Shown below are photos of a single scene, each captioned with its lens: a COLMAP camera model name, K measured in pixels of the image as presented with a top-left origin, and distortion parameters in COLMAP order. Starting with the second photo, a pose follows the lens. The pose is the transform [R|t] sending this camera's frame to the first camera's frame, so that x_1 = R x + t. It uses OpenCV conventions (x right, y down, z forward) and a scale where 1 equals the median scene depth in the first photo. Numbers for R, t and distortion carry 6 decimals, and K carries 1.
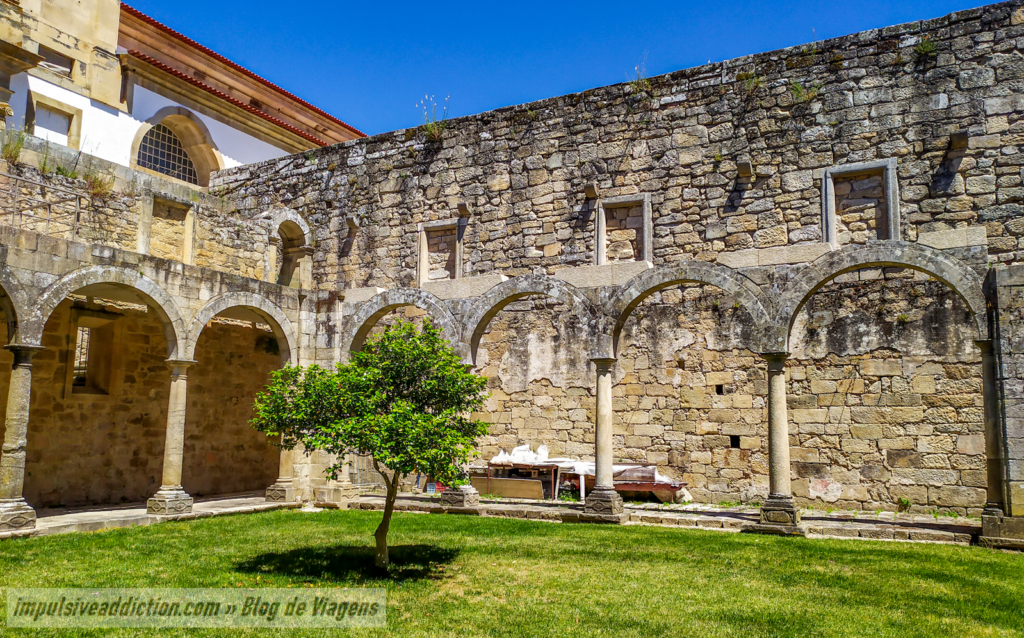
lens RADIAL K [[800.0, 0, 511.3], [0, 800.0, 339.7], [0, 0, 1]] dist [0.071023, -0.007956]
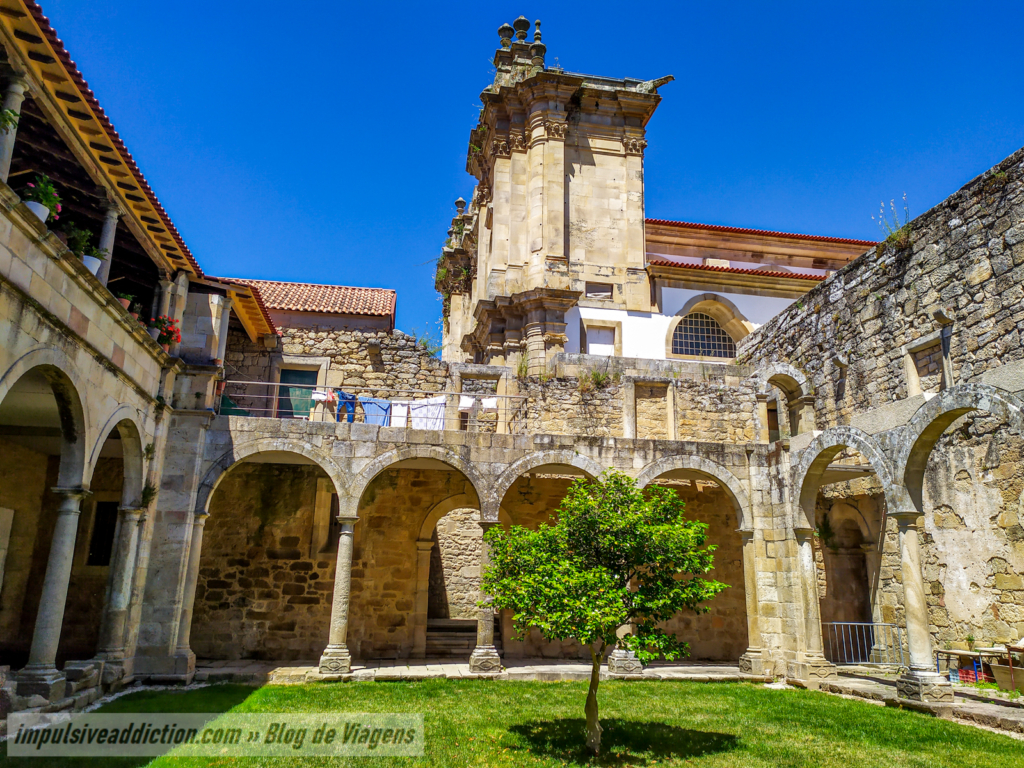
lens RADIAL K [[782.0, 0, 512.0], [0, 782.0, 384.0], [0, 0, 1]] dist [0.052798, -0.003786]
pose [[0.623112, -0.196729, -0.756987, 0.258997], [0.078963, 0.978728, -0.189358, 0.020232], [0.778137, 0.058218, 0.625391, 0.161913]]
